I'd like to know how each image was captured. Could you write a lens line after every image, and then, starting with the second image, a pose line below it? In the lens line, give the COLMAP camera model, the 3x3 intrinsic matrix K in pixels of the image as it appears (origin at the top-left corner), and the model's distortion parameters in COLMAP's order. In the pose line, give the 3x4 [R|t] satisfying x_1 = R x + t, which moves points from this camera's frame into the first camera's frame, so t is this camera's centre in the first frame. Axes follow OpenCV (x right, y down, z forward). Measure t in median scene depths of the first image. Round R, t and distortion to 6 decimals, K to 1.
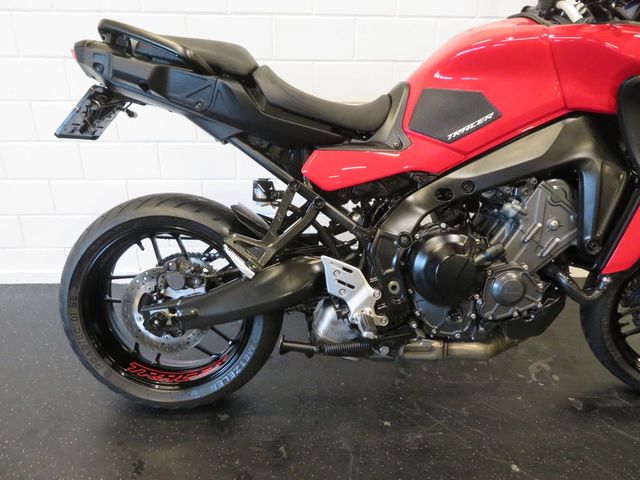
lens RADIAL K [[459.6, 0, 320.0], [0, 459.6, 240.0], [0, 0, 1]] dist [-0.002470, 0.003058]
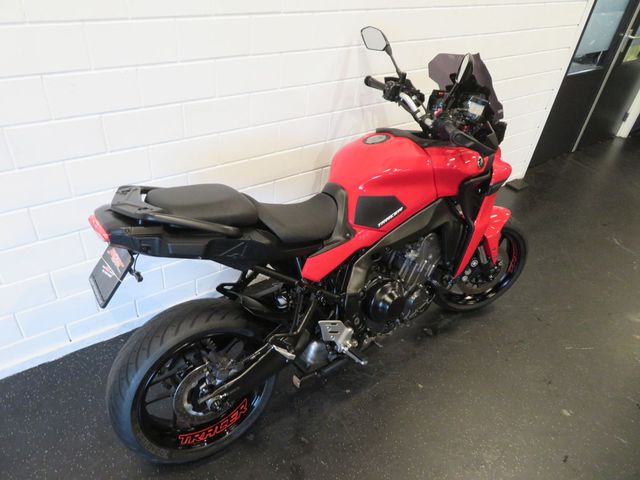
lens RADIAL K [[459.6, 0, 320.0], [0, 459.6, 240.0], [0, 0, 1]] dist [-0.002470, 0.003058]
pose [[0.834140, -0.270851, 0.480468, -0.629796], [0.145118, 0.948202, 0.282583, -0.628783], [-0.532119, -0.165990, 0.830239, -0.188745]]
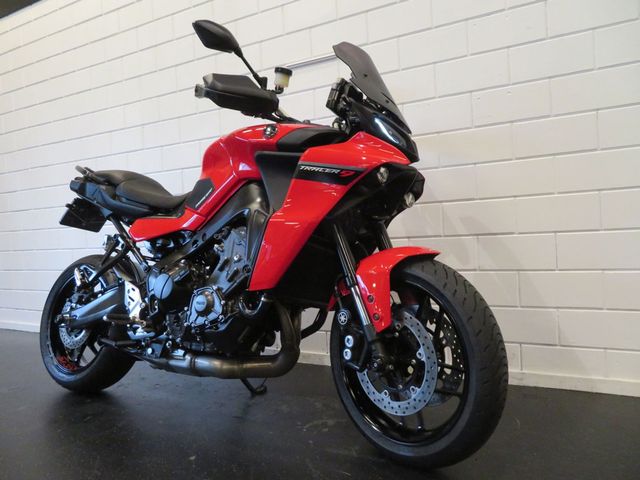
lens RADIAL K [[459.6, 0, 320.0], [0, 459.6, 240.0], [0, 0, 1]] dist [-0.002470, 0.003058]
pose [[0.859245, -0.042956, -0.509758, 1.395723], [-0.150455, 0.931177, -0.332074, 0.328360], [0.488940, 0.362029, 0.793646, 0.009636]]
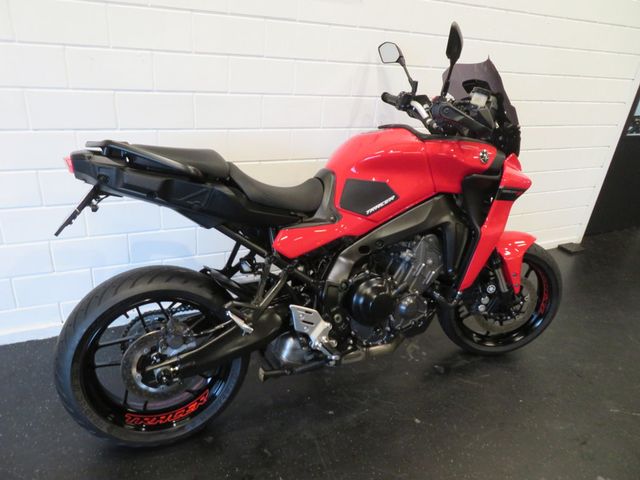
lens RADIAL K [[459.6, 0, 320.0], [0, 459.6, 240.0], [0, 0, 1]] dist [-0.002470, 0.003058]
pose [[0.919465, -0.099763, 0.380305, -0.411173], [0.083704, 0.994767, 0.058580, -0.228763], [-0.384159, -0.022029, 0.923004, -0.285515]]
